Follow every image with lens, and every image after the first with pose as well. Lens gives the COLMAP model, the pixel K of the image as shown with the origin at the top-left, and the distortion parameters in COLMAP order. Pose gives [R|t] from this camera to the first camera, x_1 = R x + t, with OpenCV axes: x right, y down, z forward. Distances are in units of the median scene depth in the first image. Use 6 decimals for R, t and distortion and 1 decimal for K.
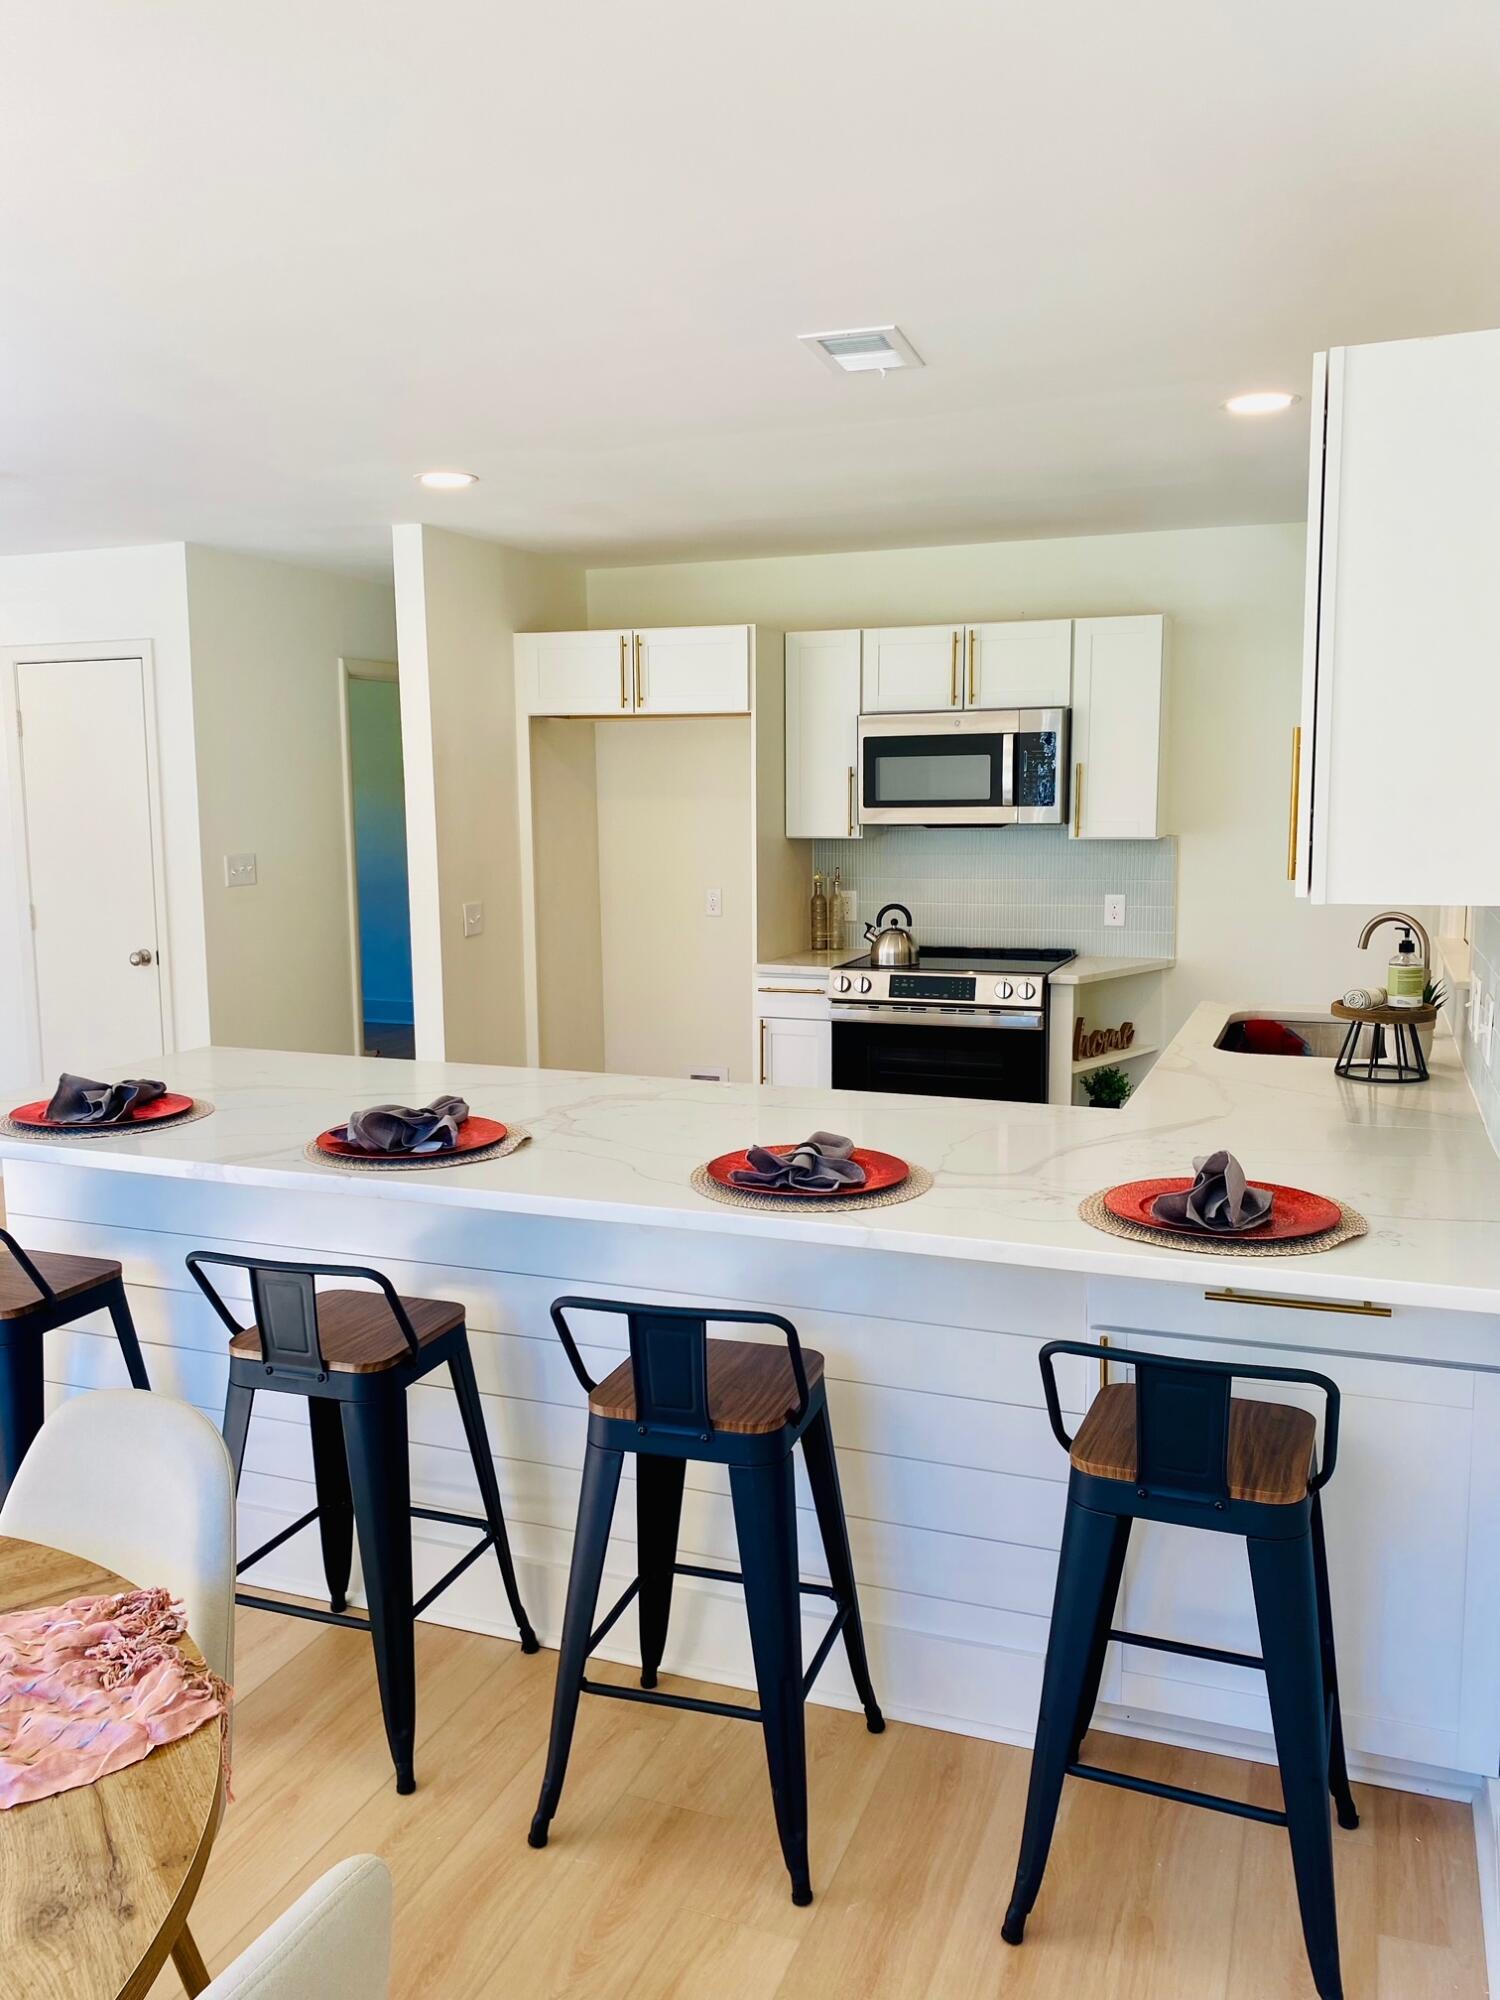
lens RADIAL K [[1540.9, 0, 756.9], [0, 1540.9, 1037.4], [0, 0, 1]] dist [0.087850, -0.127316]
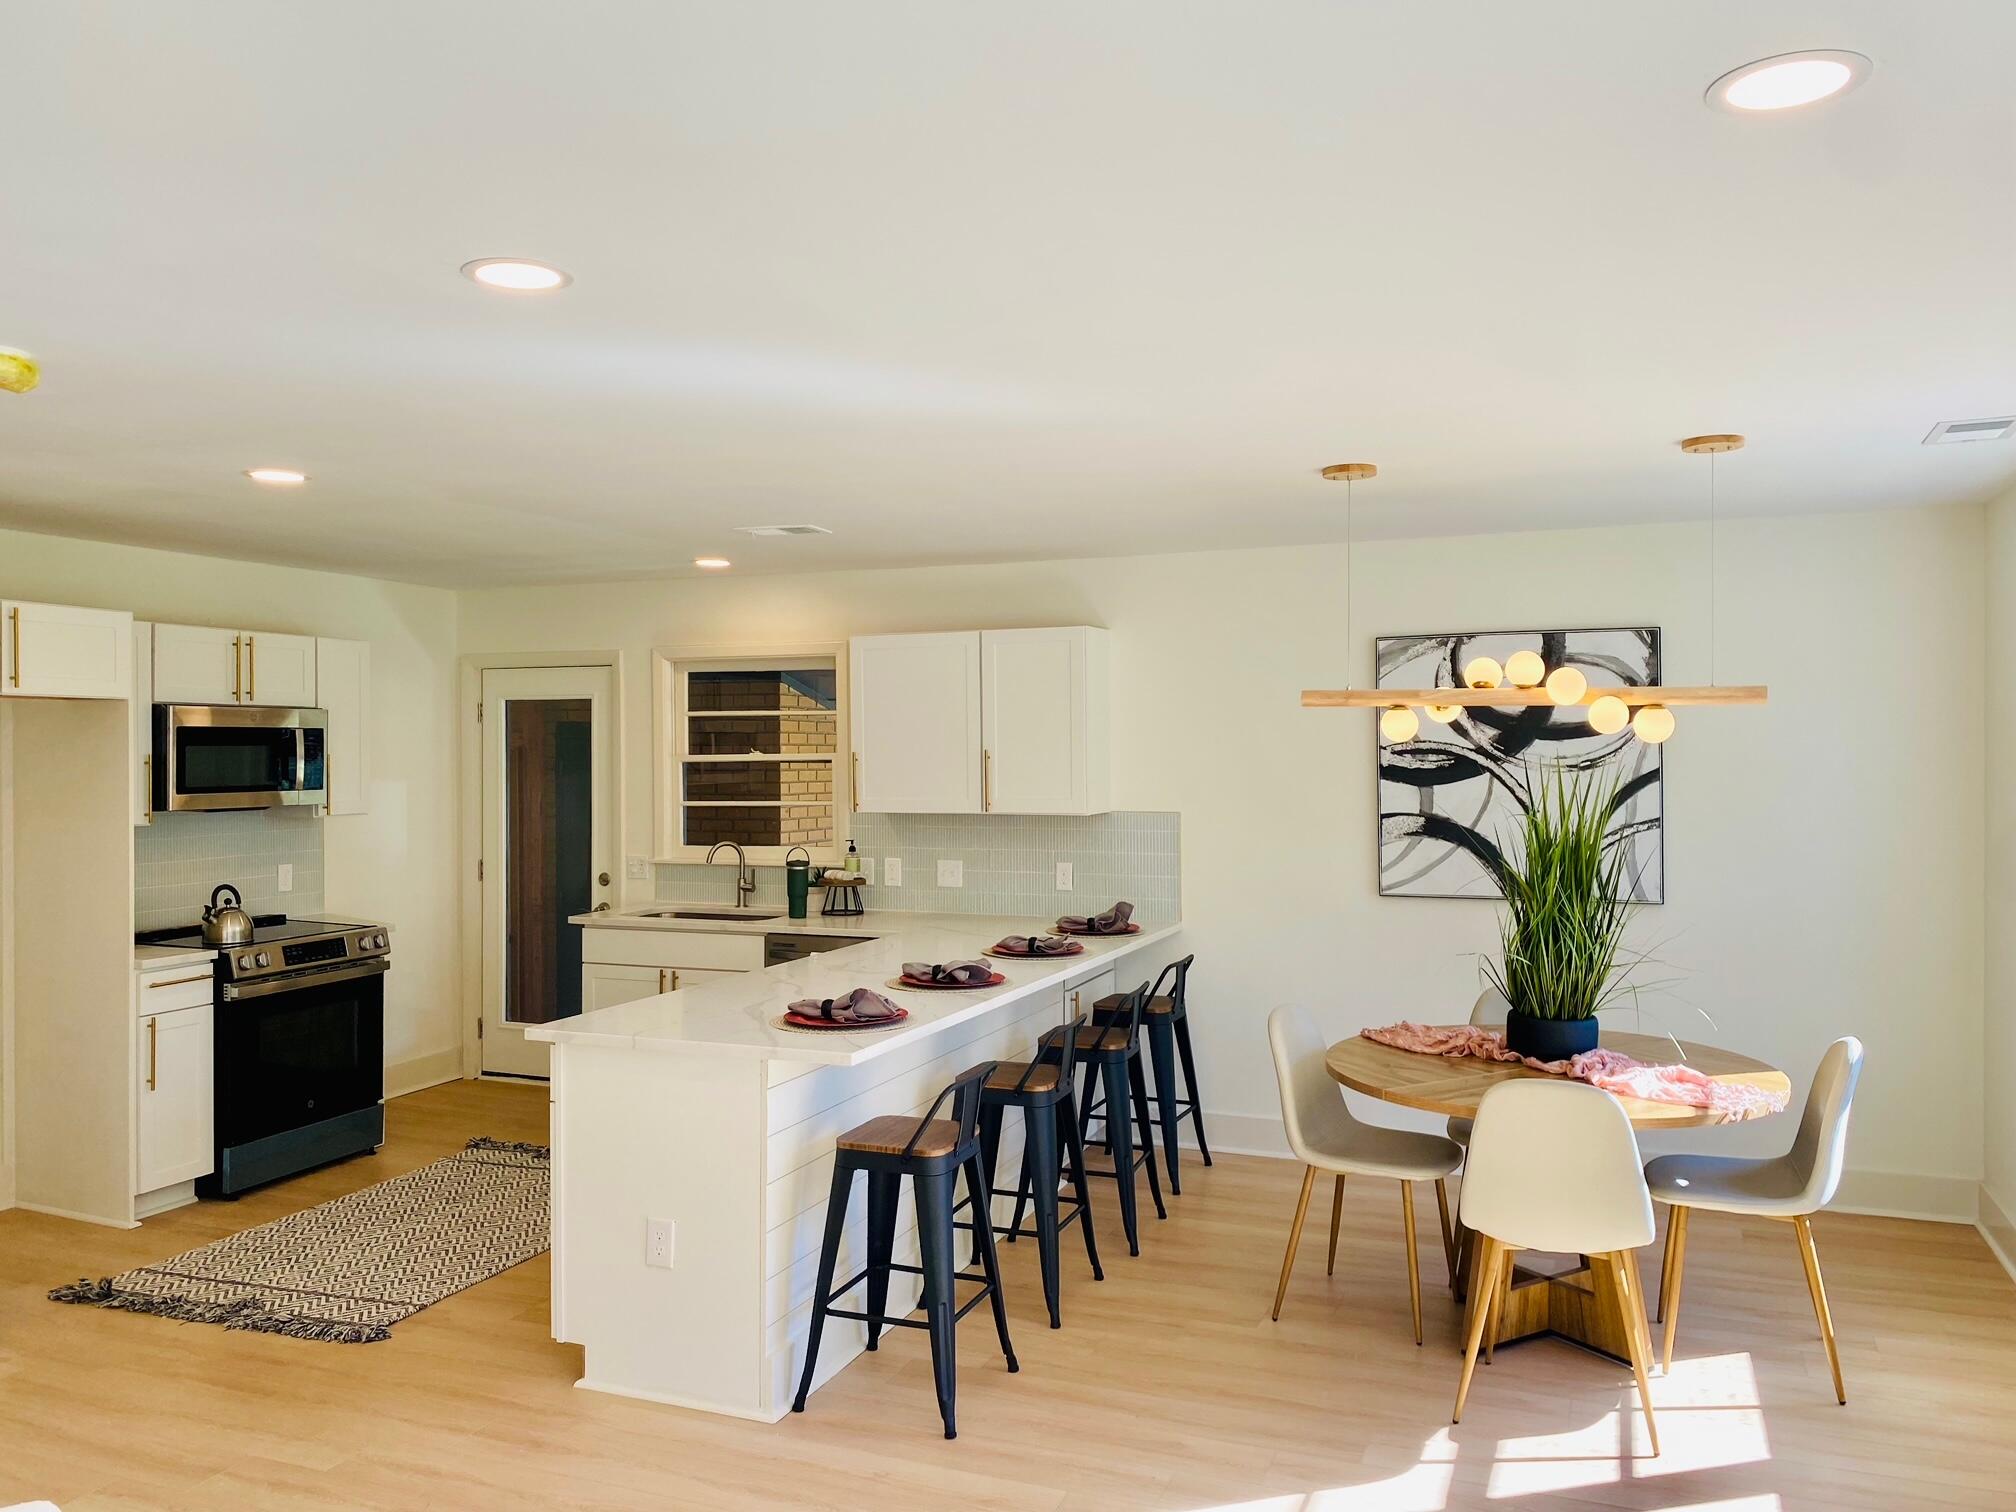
lens RADIAL K [[1542.3, 0, 1045.7], [0, 1542.3, 739.7], [0, 0, 1]] dist [0.002746, -0.005943]
pose [[0.003376, 0.008225, 0.999960, -0.971960], [0.161279, 0.986871, -0.008662, -0.085964], [-0.986903, 0.161301, 0.002005, 0.439737]]
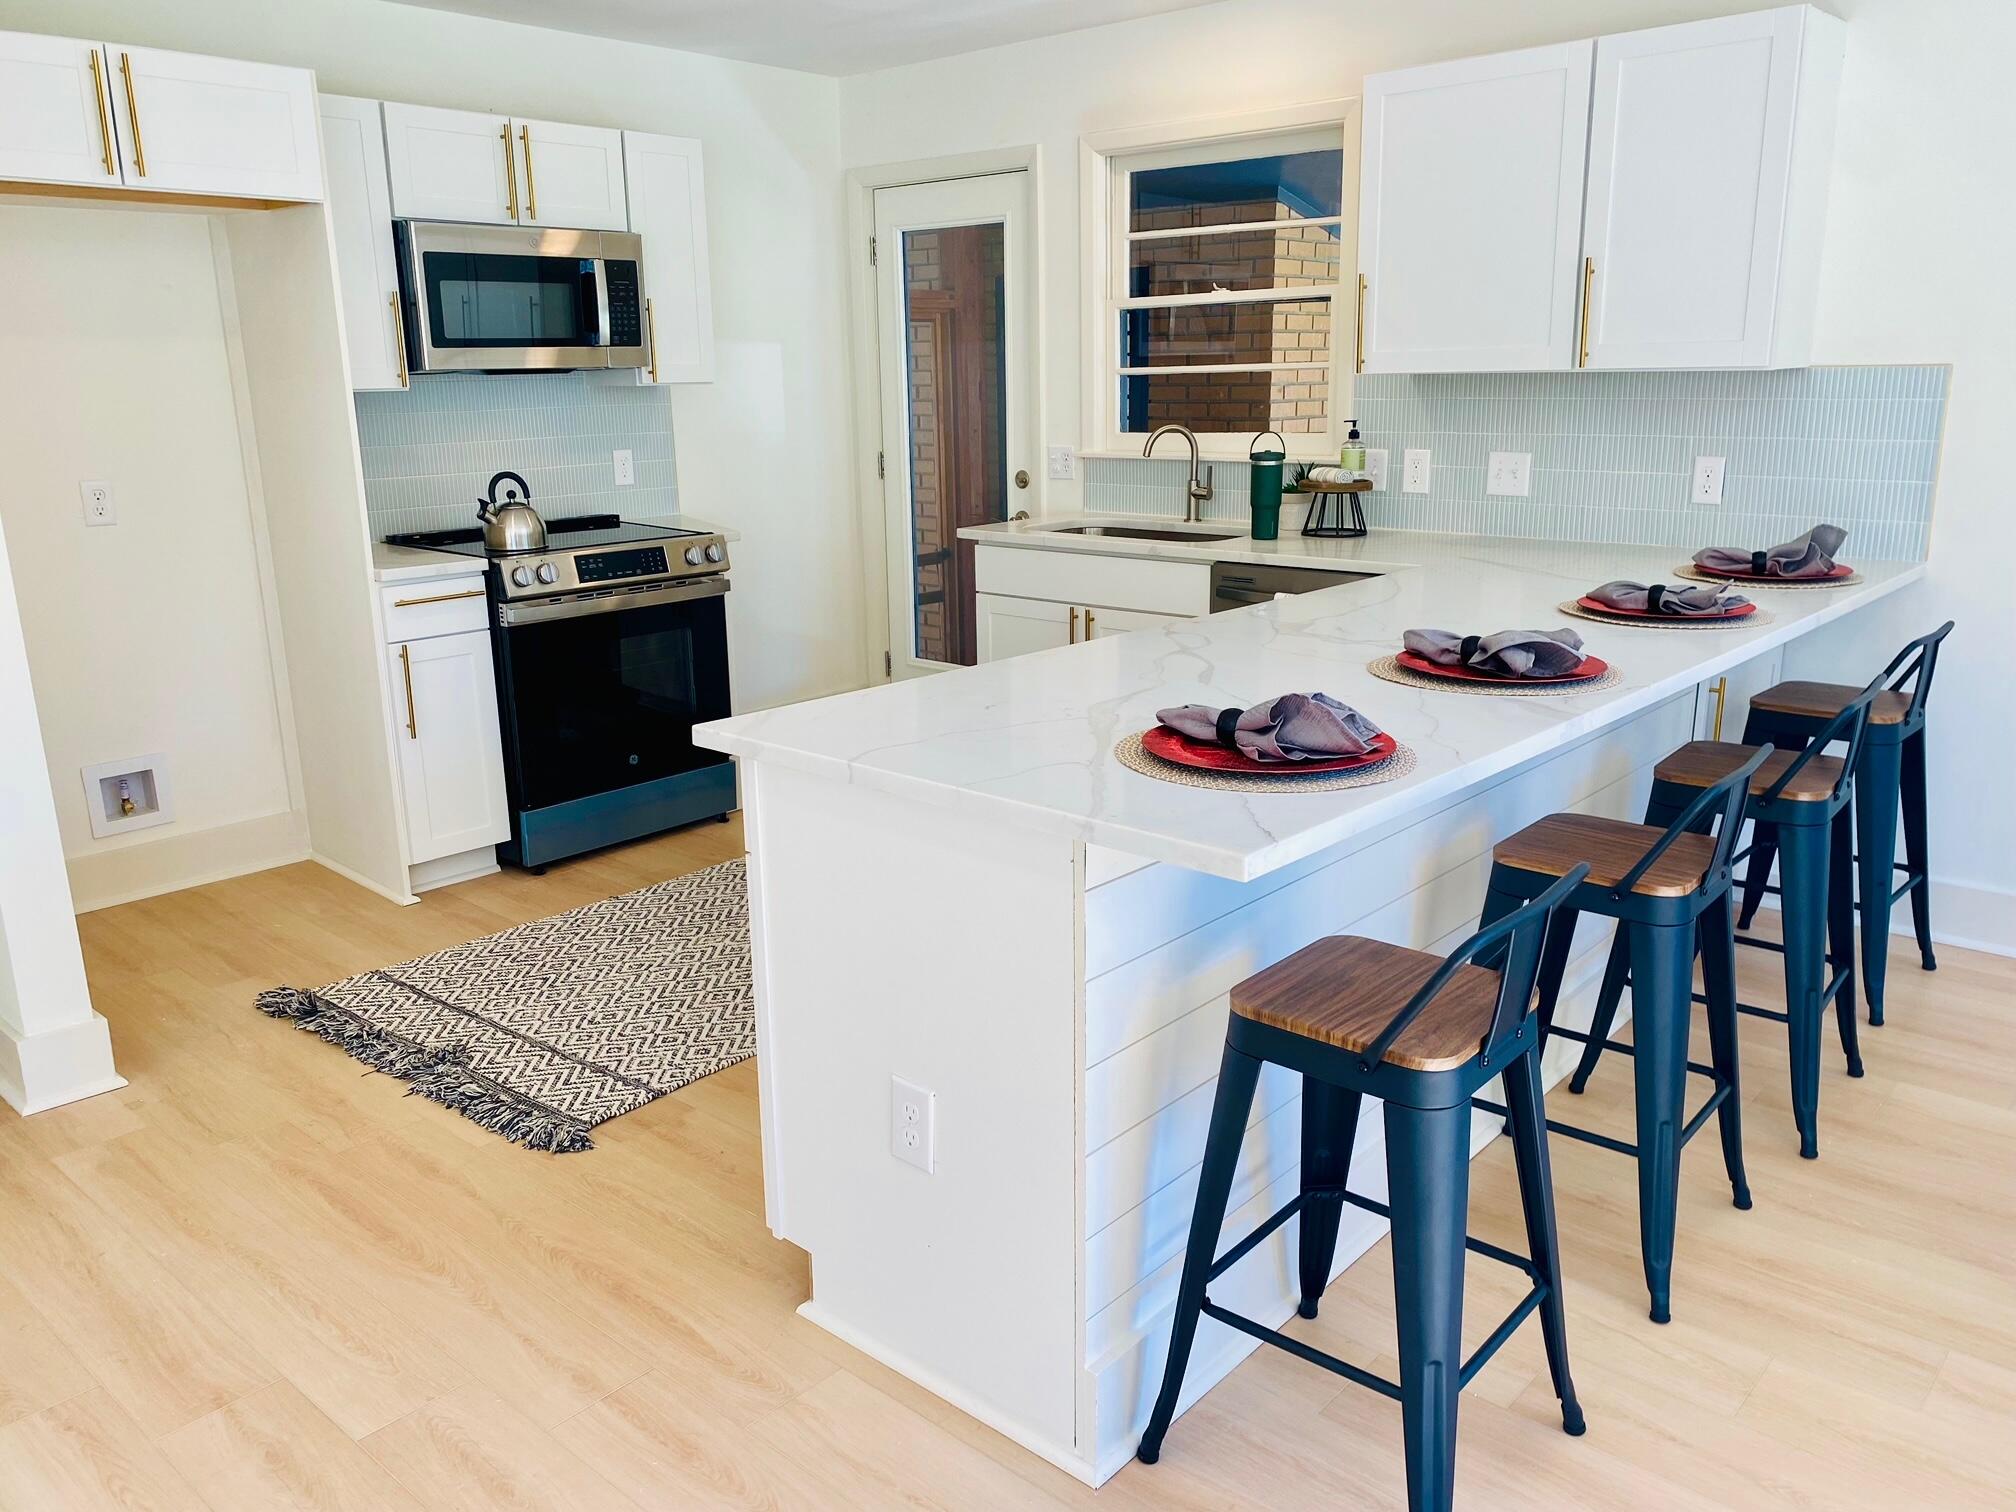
lens RADIAL K [[1553.2, 0, 1008.0], [0, 1553.2, 756.0], [0, 0, 1]] dist [0.087850, -0.127316]
pose [[0.362546, -0.230857, 0.902921, -0.587036], [0.160816, 0.969798, 0.183385, -0.052009], [-0.917986, 0.078719, 0.388722, 0.469775]]
